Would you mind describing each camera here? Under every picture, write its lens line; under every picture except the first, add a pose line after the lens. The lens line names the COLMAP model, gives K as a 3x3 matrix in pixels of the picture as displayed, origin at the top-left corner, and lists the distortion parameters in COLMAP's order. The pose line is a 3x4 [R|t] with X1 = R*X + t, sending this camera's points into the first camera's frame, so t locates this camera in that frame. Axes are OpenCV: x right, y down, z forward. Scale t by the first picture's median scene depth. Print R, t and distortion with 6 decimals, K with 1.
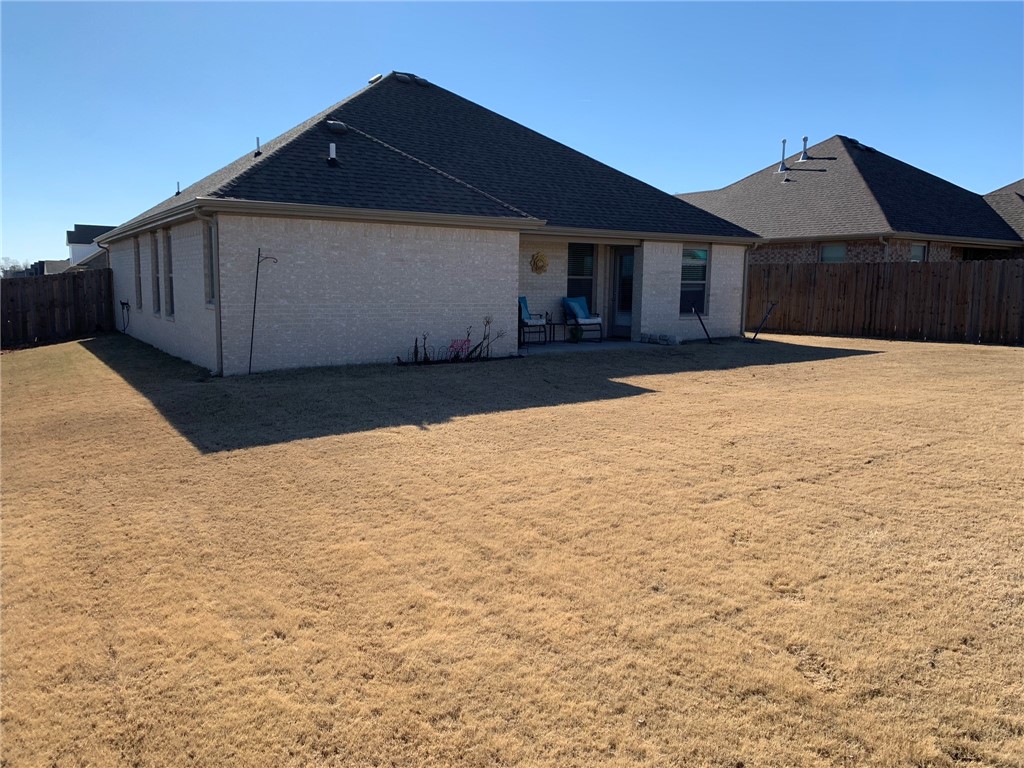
lens RADIAL K [[780.8, 0, 495.2], [0, 780.8, 389.4], [0, 0, 1]] dist [0.012645, -0.011137]
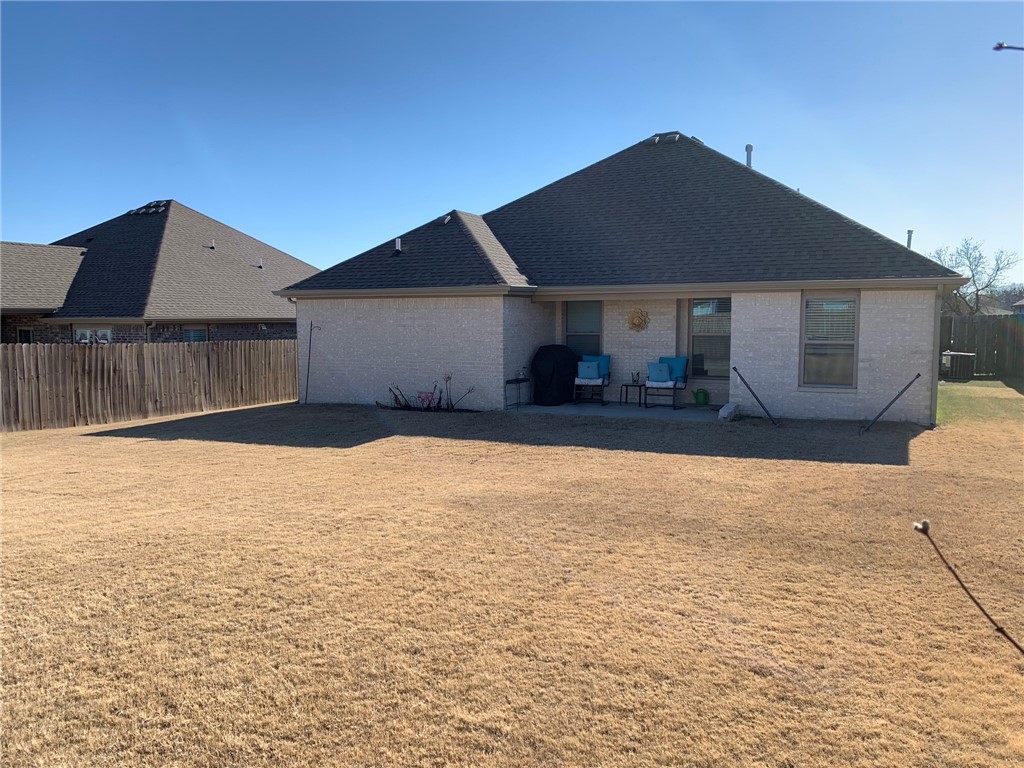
lens RADIAL K [[780.8, 0, 495.2], [0, 780.8, 389.4], [0, 0, 1]] dist [0.012645, -0.011137]
pose [[0.510655, 0.062193, -0.857533, 0.779123], [-0.109431, 0.993970, 0.006923, -0.066257], [0.852793, 0.090305, 0.514382, 0.365807]]
